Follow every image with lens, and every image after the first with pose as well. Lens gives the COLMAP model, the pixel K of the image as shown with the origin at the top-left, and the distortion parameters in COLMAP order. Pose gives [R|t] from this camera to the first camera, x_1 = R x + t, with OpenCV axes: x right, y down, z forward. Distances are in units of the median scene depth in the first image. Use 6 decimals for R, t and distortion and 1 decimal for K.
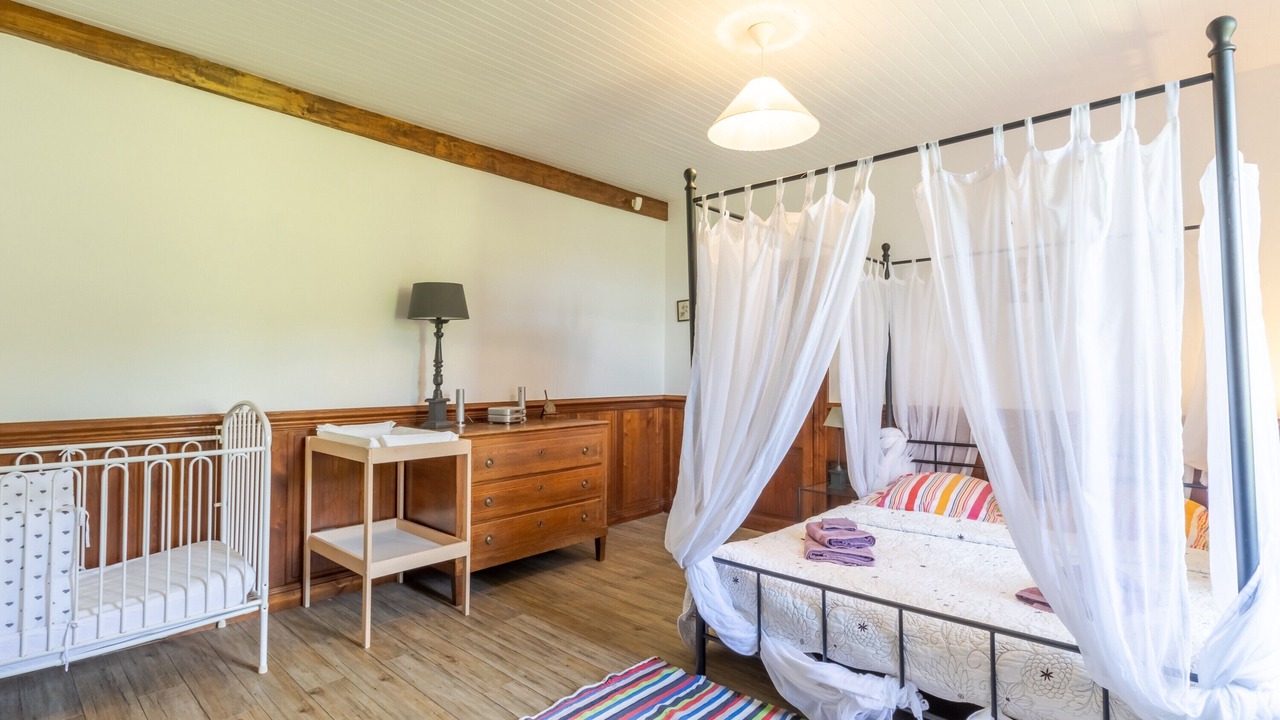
lens RADIAL K [[640.3, 0, 665.3], [0, 640.3, 352.6], [0, 0, 1]] dist [-0.000583, 0.000619]
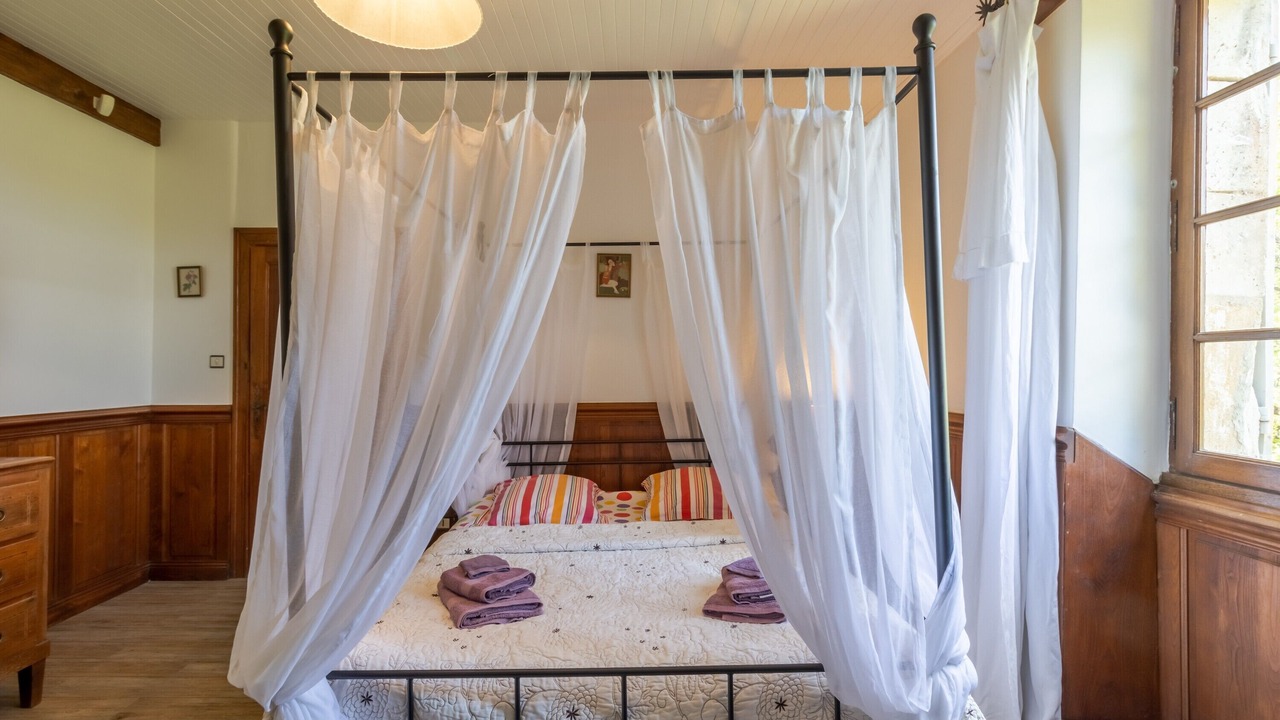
lens RADIAL K [[640.3, 0, 665.3], [0, 640.3, 352.6], [0, 0, 1]] dist [-0.000583, 0.000619]
pose [[0.756127, 0.005467, 0.654402, -0.077444], [-0.008284, 0.999965, 0.001218, 0.013165], [-0.654372, -0.006342, 0.756146, 0.323914]]
